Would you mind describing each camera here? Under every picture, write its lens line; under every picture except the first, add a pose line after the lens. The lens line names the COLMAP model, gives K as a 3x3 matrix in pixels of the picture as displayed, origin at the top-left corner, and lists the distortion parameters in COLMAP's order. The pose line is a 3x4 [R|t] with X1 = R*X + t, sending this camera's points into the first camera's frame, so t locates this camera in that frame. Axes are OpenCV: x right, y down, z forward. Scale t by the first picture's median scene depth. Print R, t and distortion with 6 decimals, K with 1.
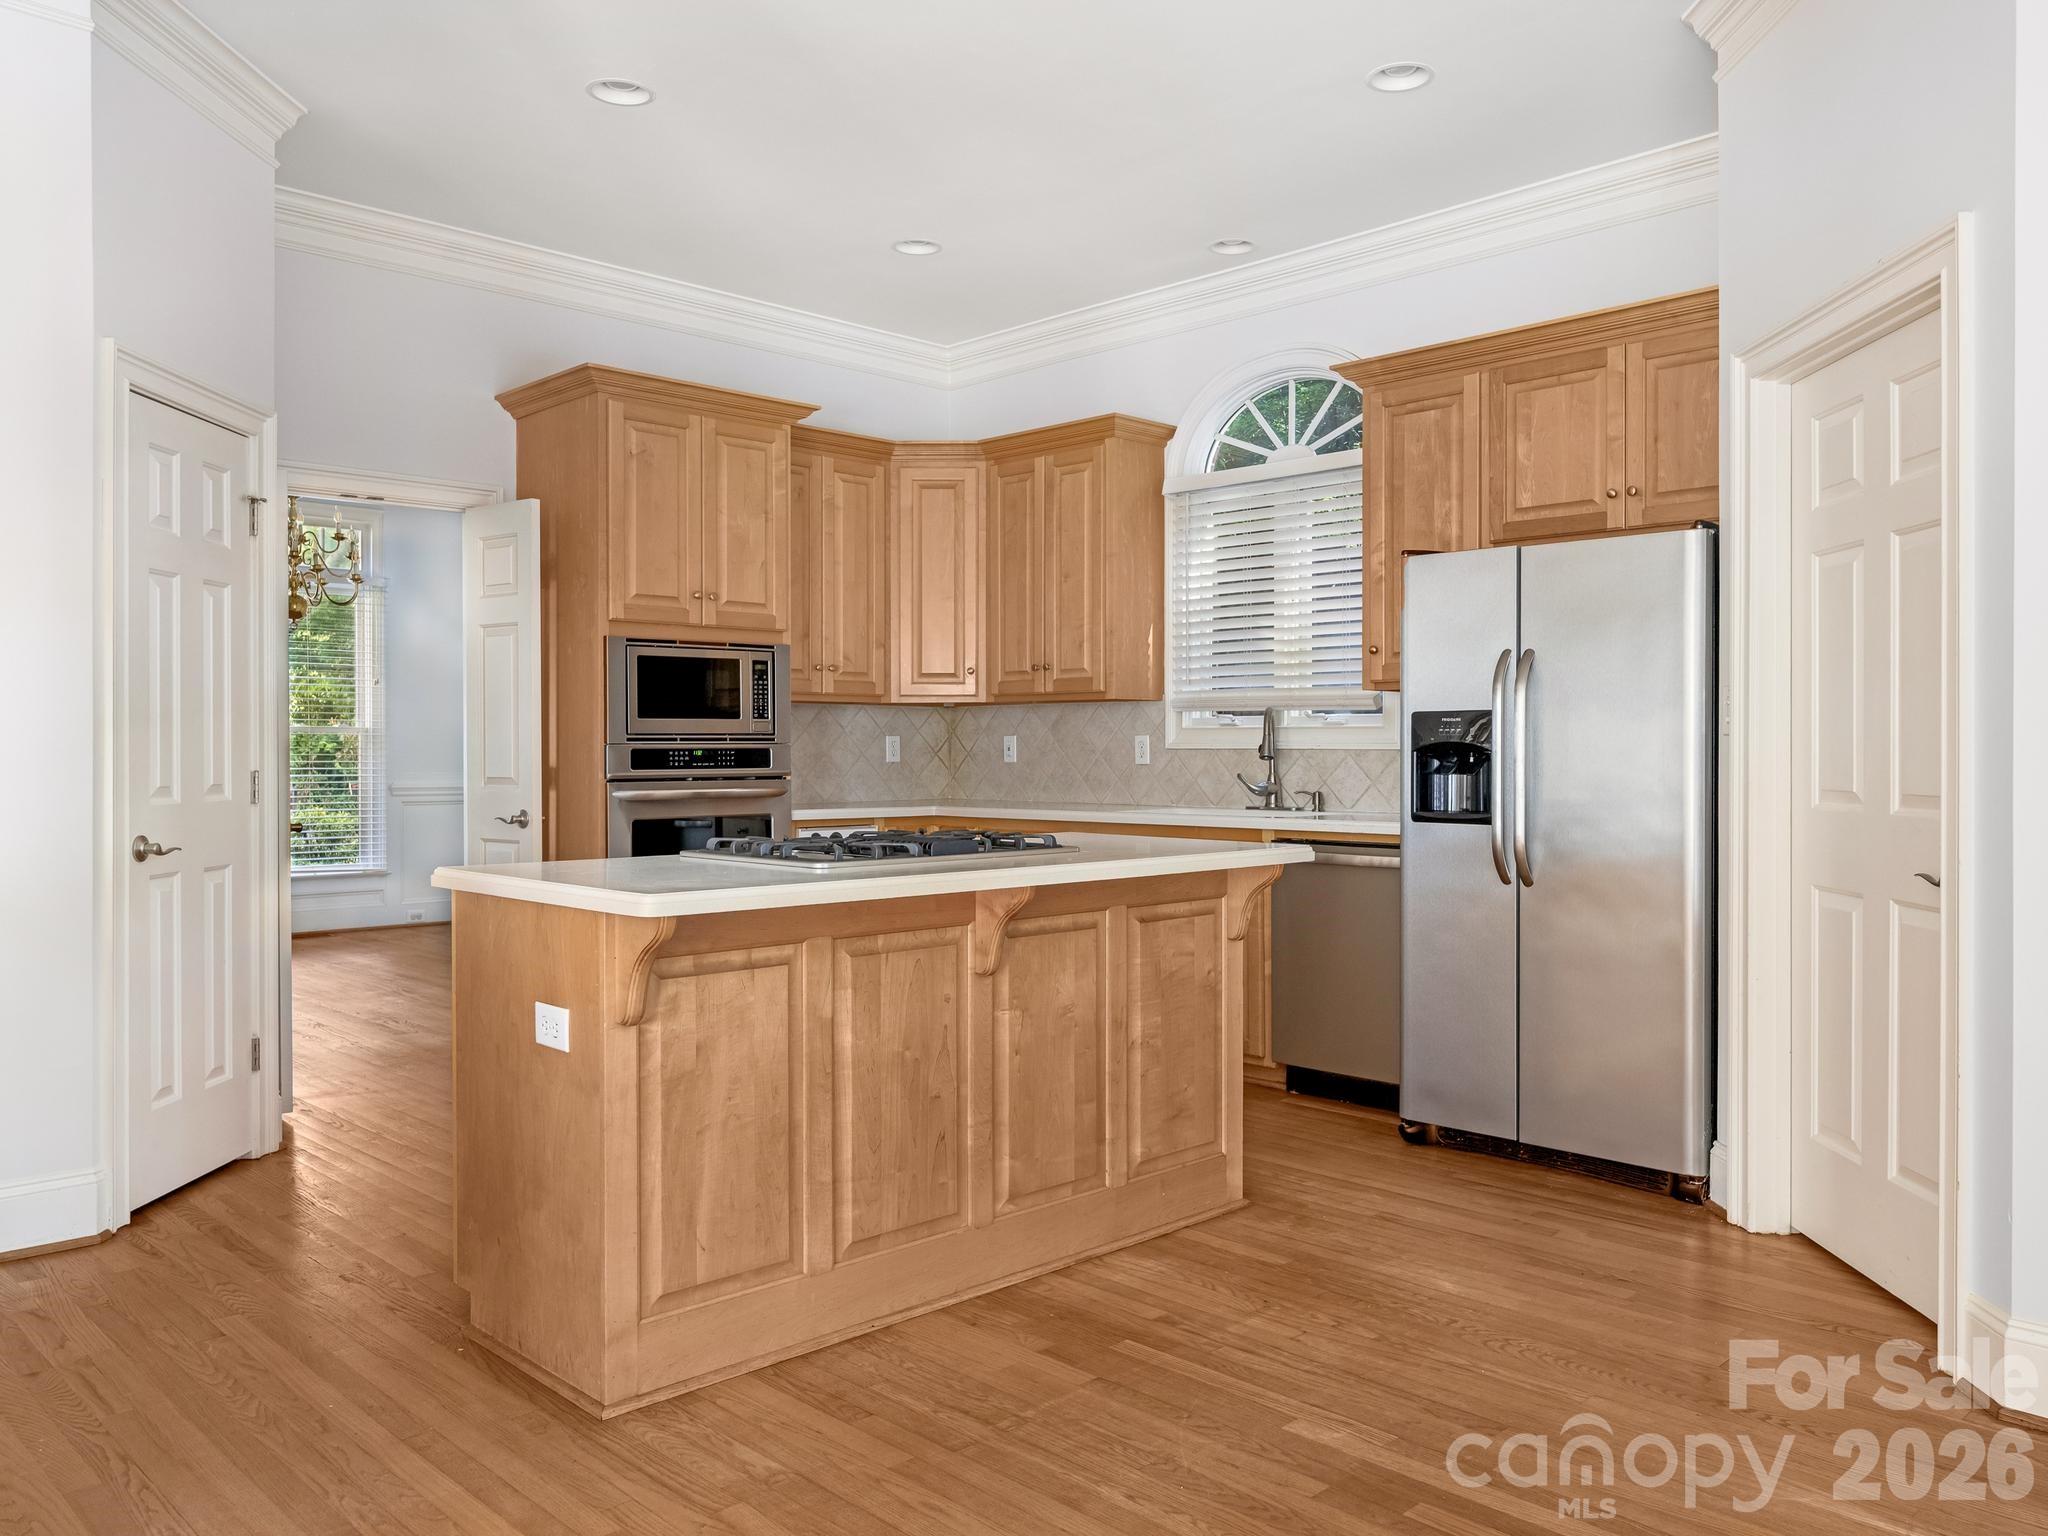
lens RADIAL K [[1576.3, 0, 1146.8], [0, 1576.3, 766.6], [0, 0, 1]] dist [-0.001464, -0.001452]
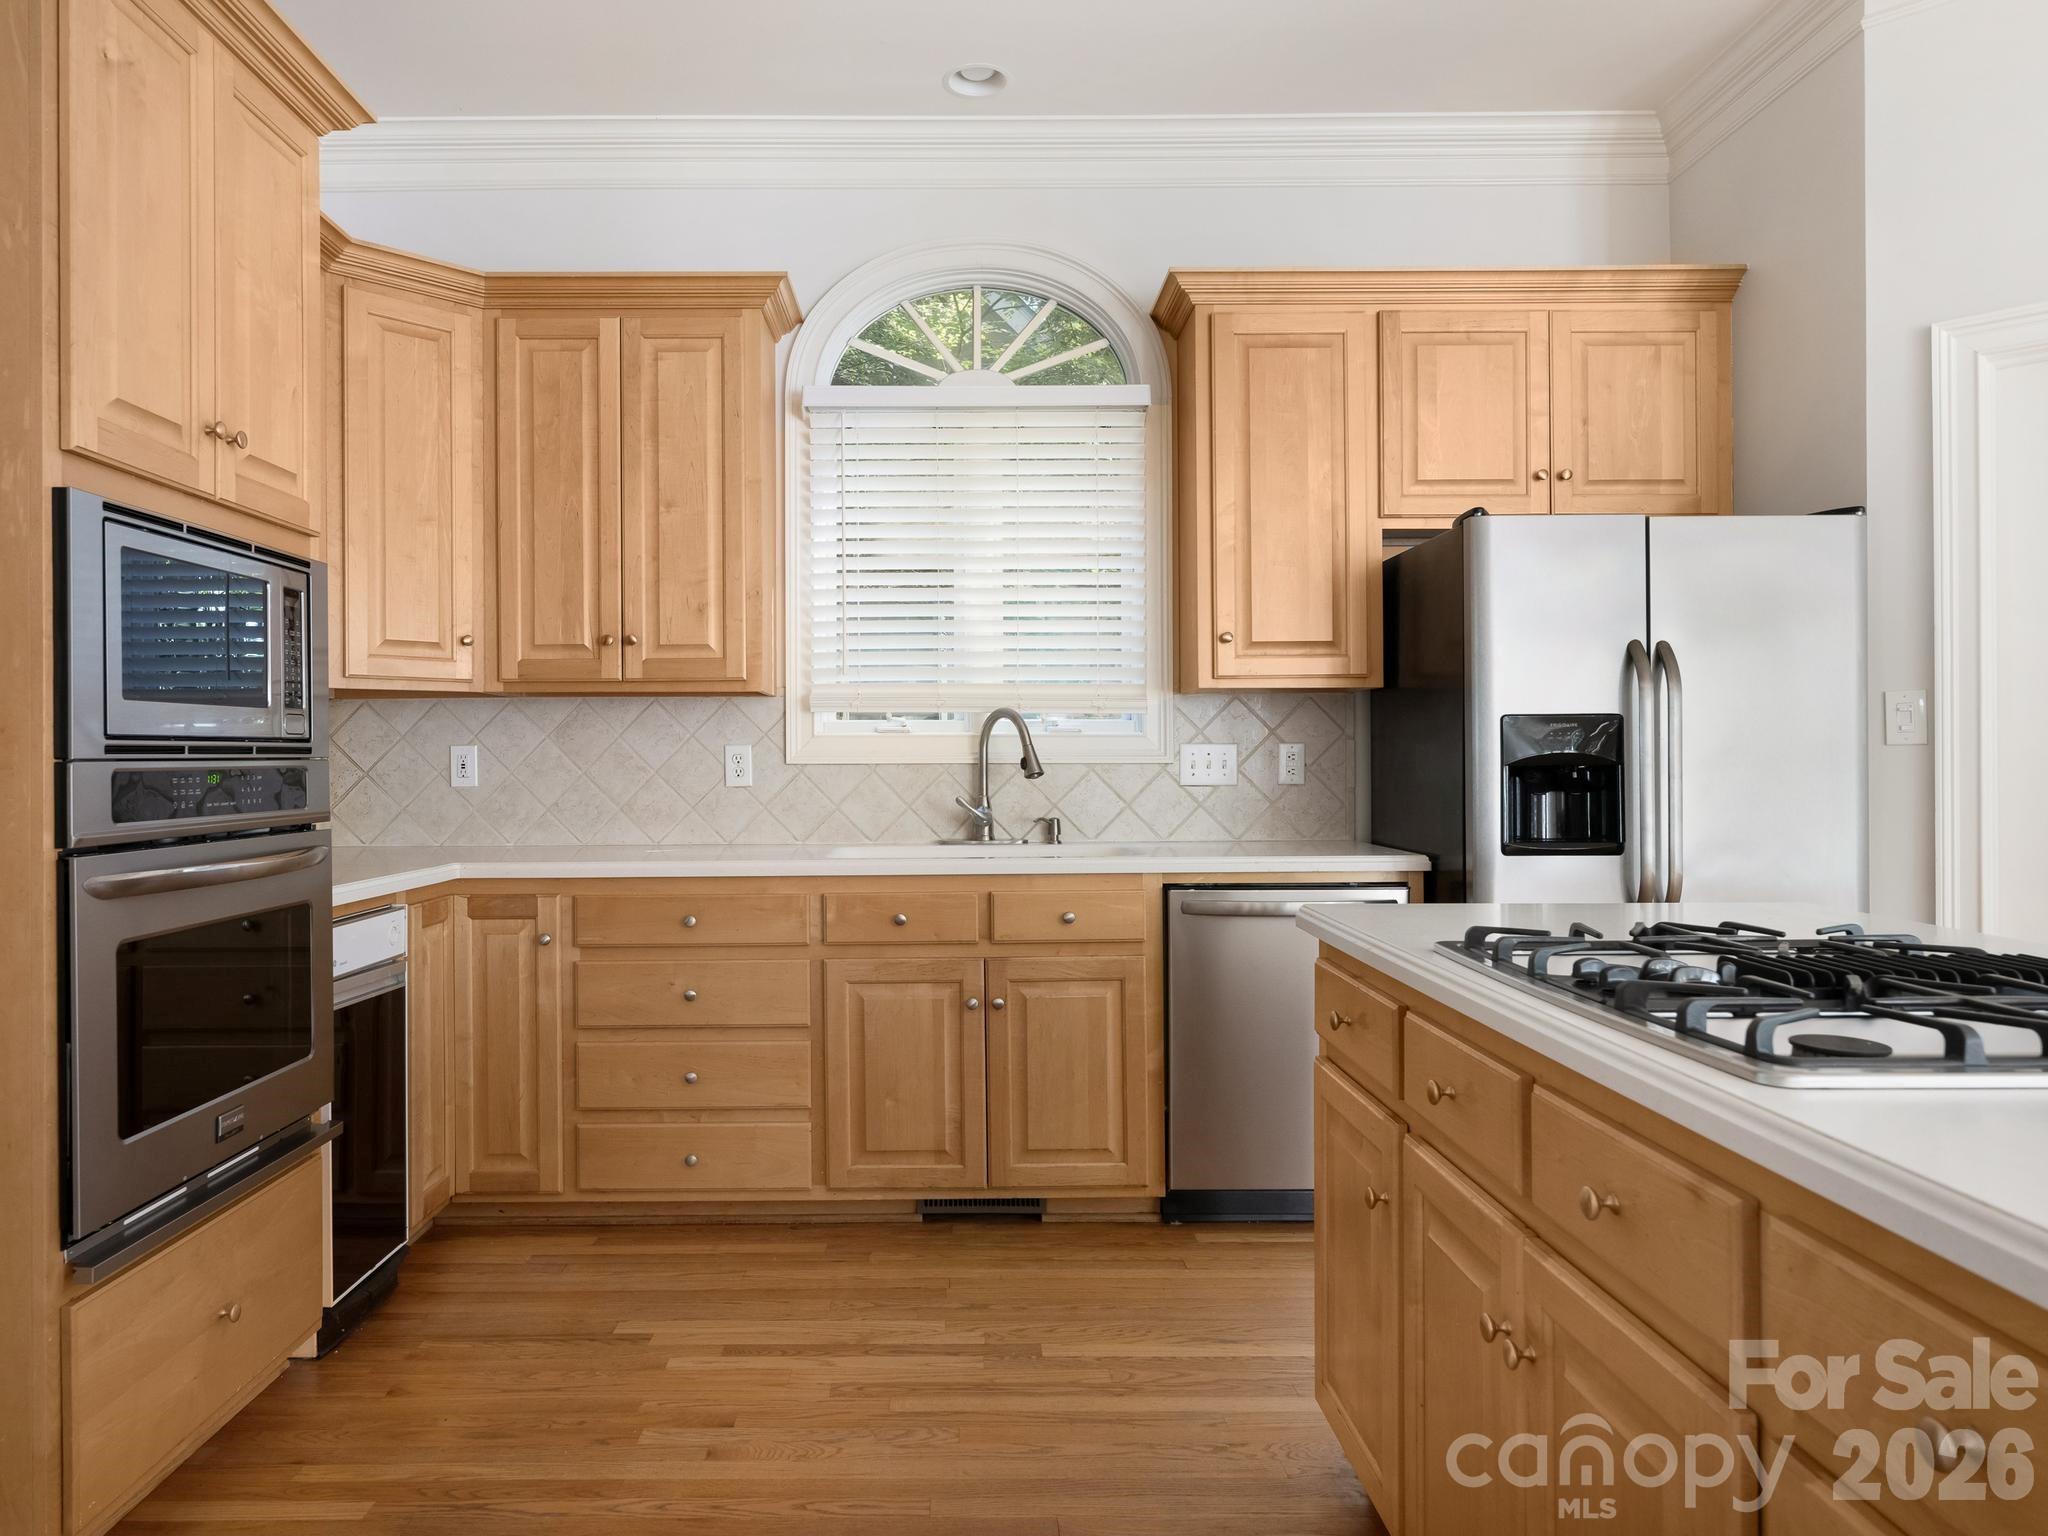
lens RADIAL K [[1325.2, 0, 988.4], [0, 1325.2, 750.6], [0, 0, 1]] dist [0.001818, 0.004353]
pose [[0.726169, 0.000776, 0.687516, -0.335482], [0.012800, 0.999811, -0.014649, -0.007540], [-0.687397, 0.019438, 0.726021, 0.502735]]
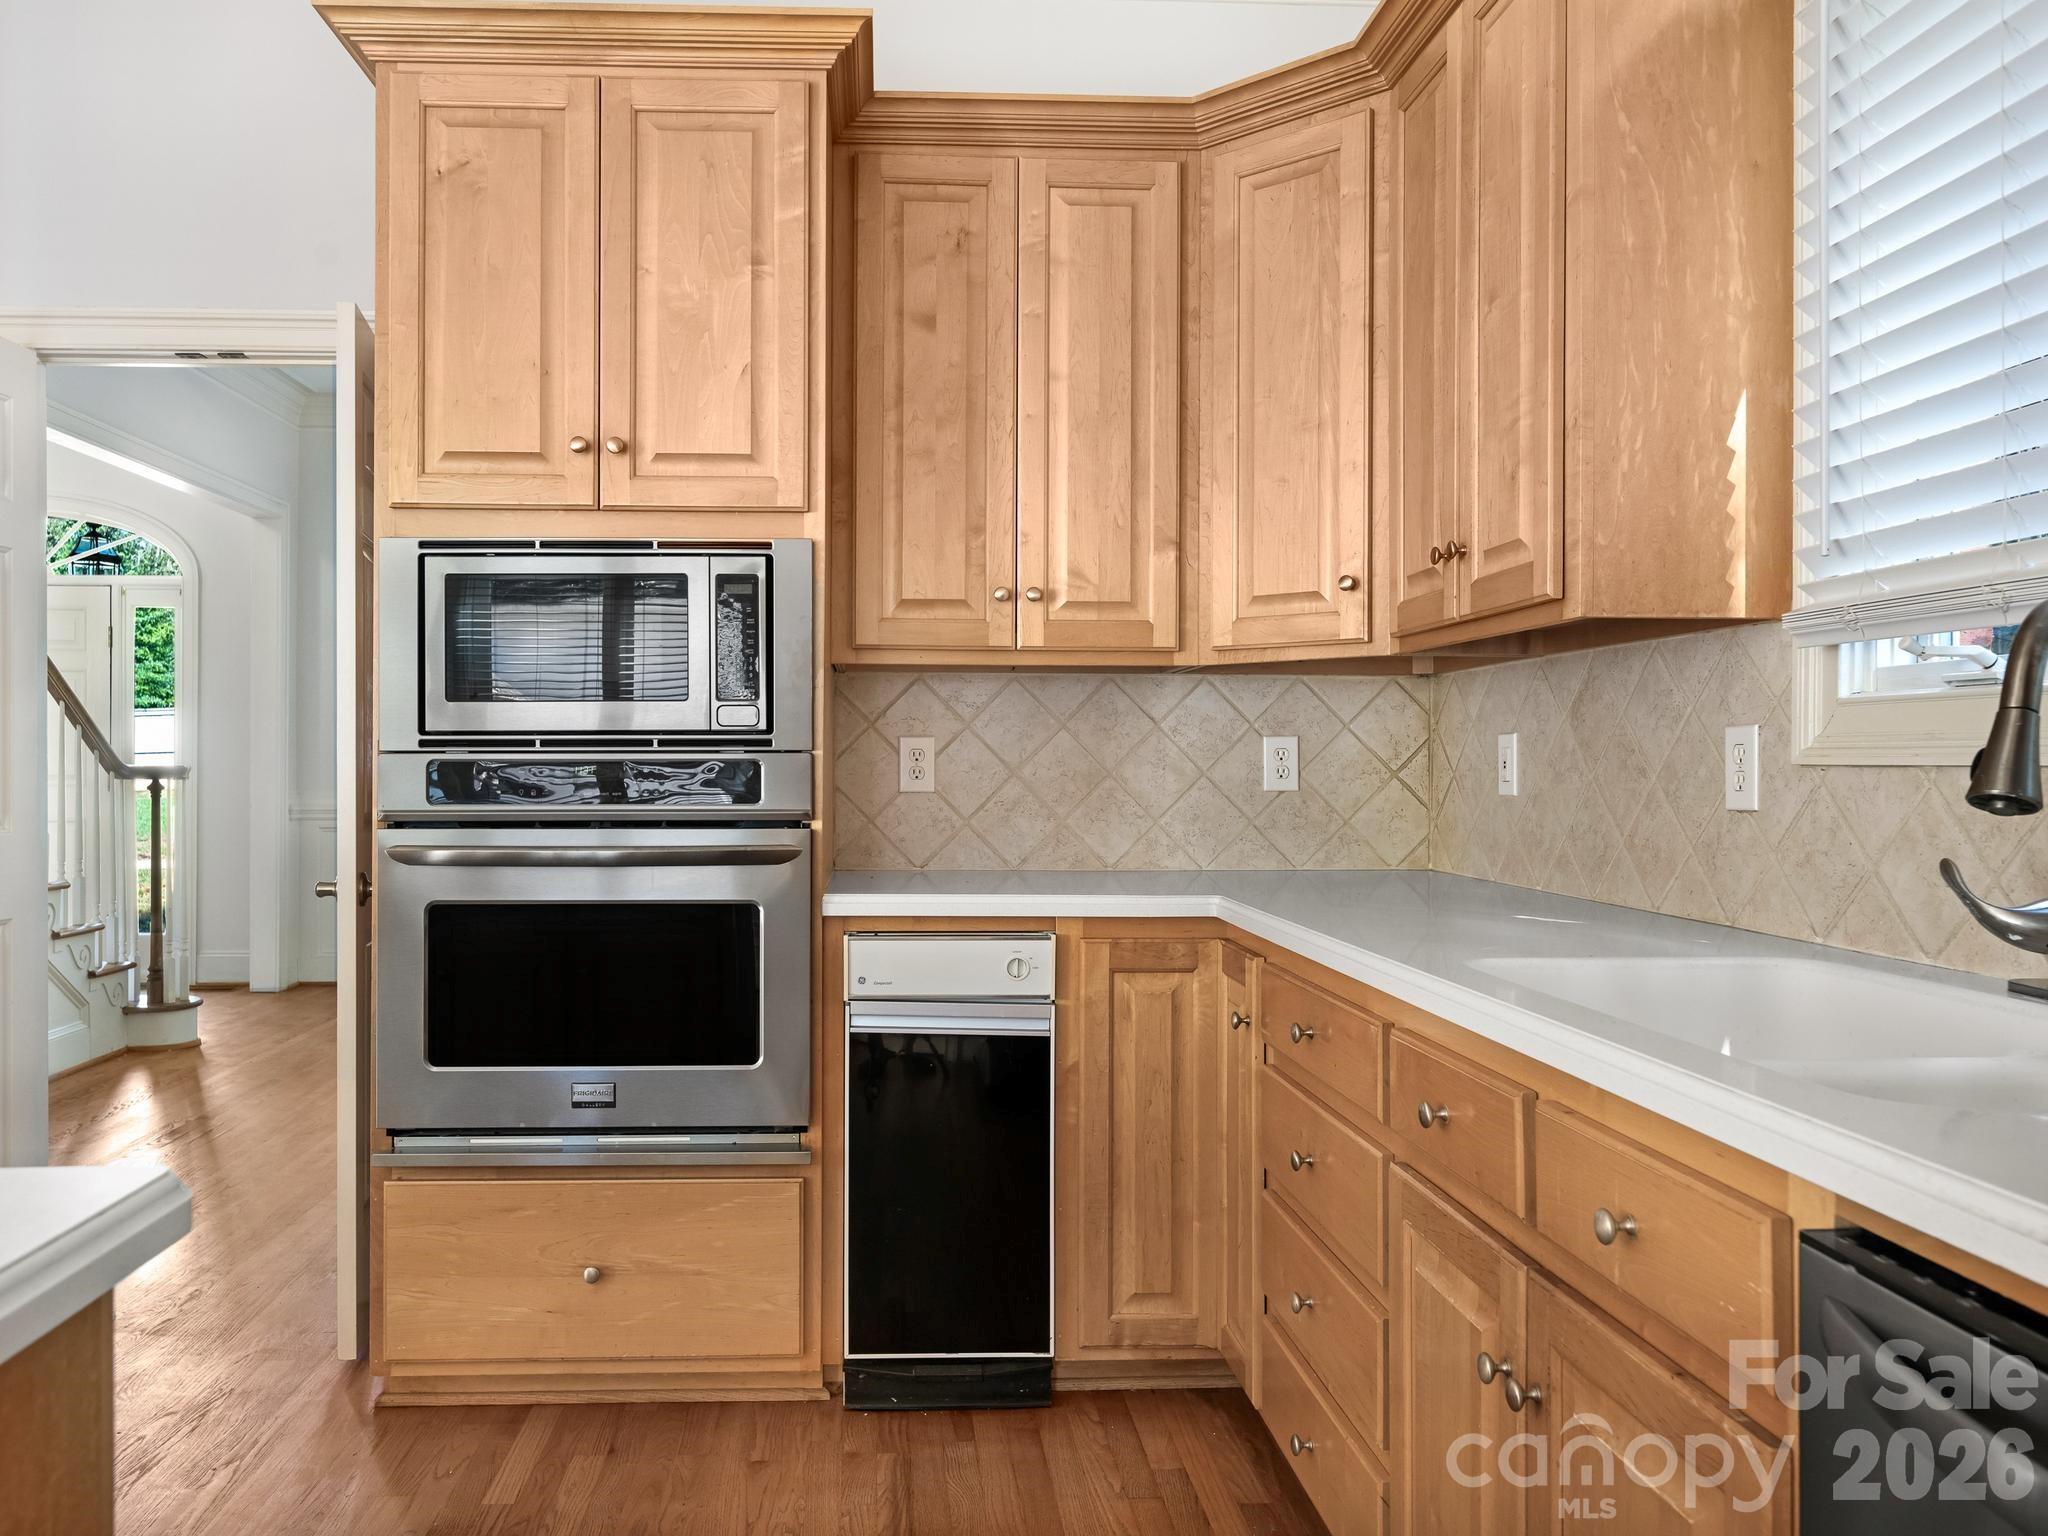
lens RADIAL K [[1547.2, 0, 964.1], [0, 1547.2, 753.0], [0, 0, 1]] dist [0.002510, -0.000451]
pose [[0.707624, -0.002508, -0.706585, 0.117466], [-0.010668, 0.999842, -0.014232, -0.007461], [0.706509, 0.017609, 0.707485, 0.653894]]
